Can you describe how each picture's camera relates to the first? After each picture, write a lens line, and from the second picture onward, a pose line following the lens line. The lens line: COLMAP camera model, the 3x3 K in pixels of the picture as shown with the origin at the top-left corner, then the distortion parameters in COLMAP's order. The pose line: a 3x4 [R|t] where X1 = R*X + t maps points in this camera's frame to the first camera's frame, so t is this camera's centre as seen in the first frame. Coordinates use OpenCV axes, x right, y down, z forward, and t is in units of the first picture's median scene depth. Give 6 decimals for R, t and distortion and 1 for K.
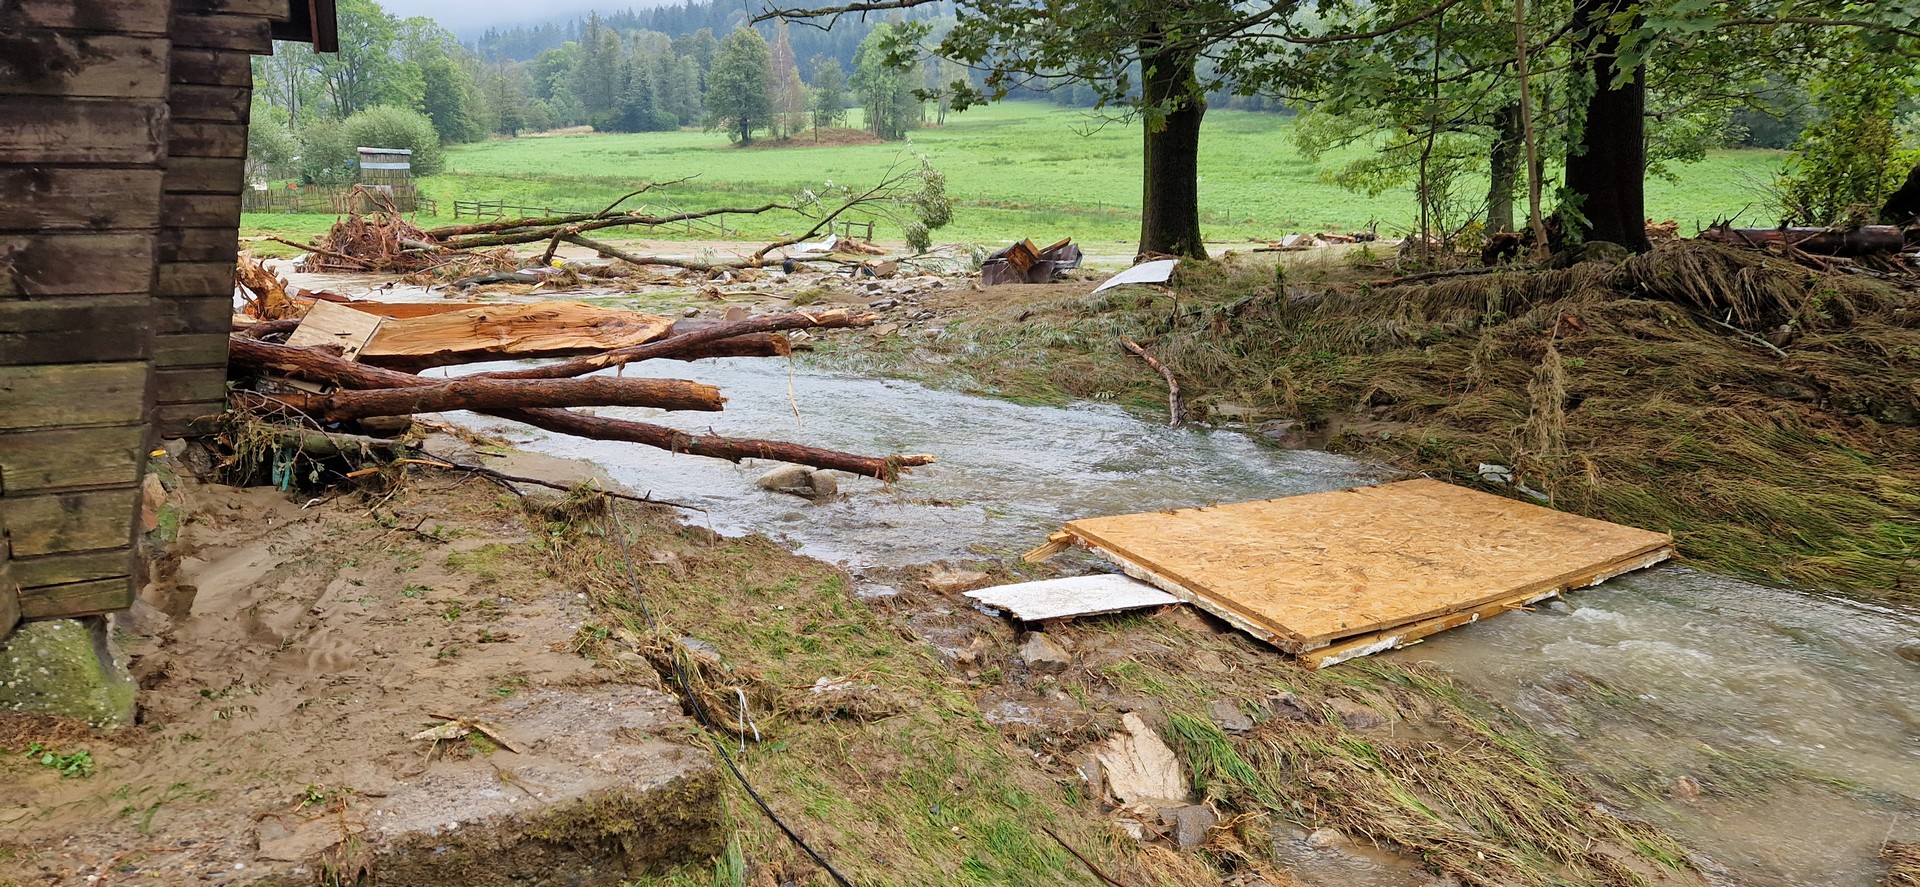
lens RADIAL K [[1279.8, 0, 968.7], [0, 1279.8, 449.2], [0, 0, 1]] dist [0.062435, -0.042848]
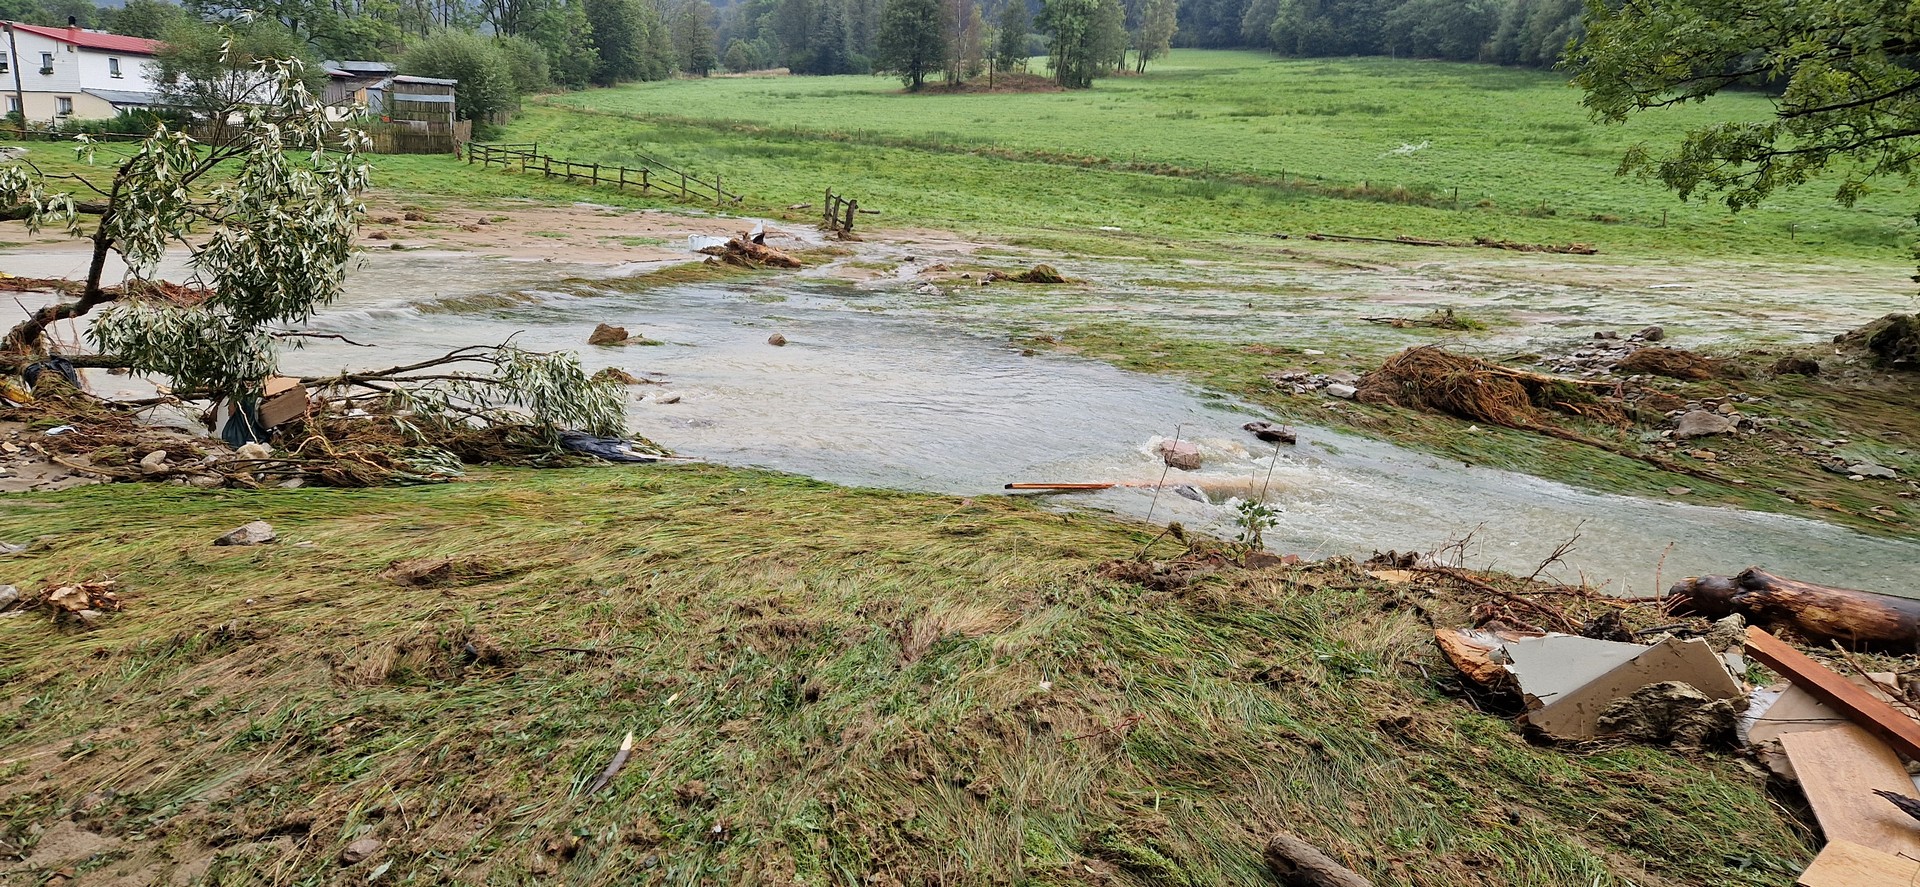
lens RADIAL K [[1279.8, 0, 951.1], [0, 1279.8, 427.9], [0, 0, 1]] dist [0.062435, -0.042848]
pose [[0.983073, 0.072566, -0.168228, 0.024728], [-0.069041, 0.997256, 0.026717, -0.023212], [0.169705, -0.014650, 0.985386, 0.102172]]
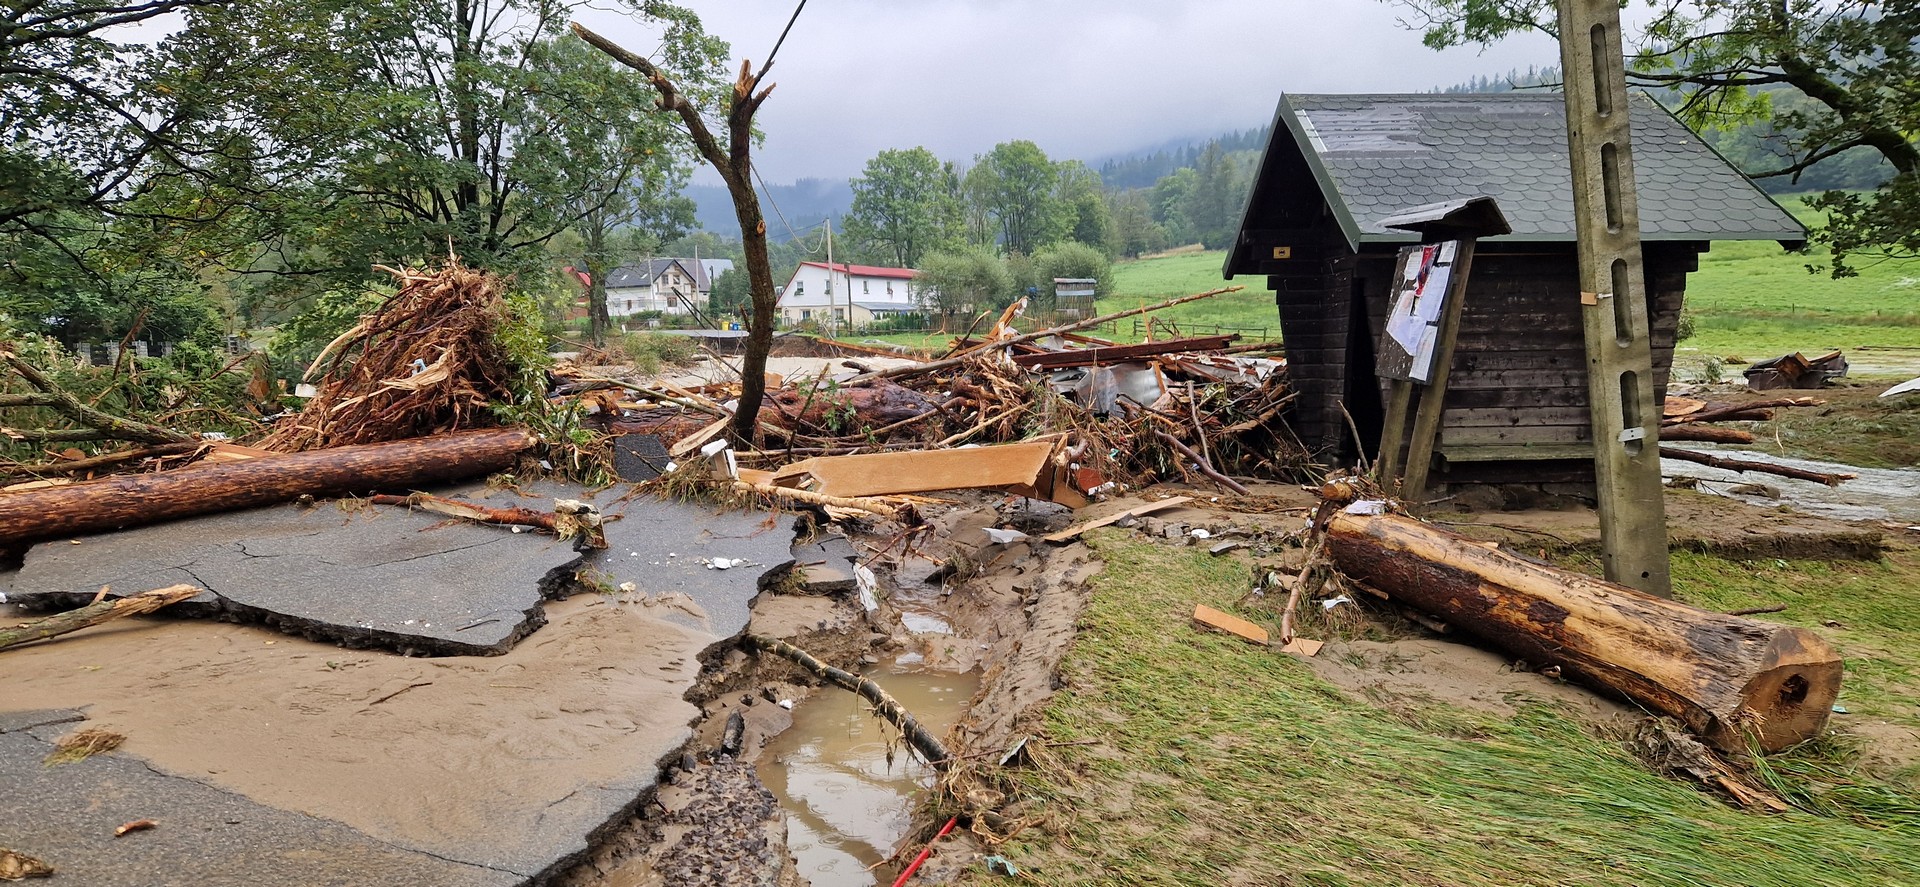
lens RADIAL K [[1279.8, 0, 951.7], [0, 1279.8, 463.2], [0, 0, 1]] dist [0.062435, -0.042848]
pose [[0.898025, 0.031952, -0.438782, -0.013663], [-0.063823, 0.996270, -0.058074, 0.006606], [0.435290, 0.080157, 0.896715, -0.046932]]
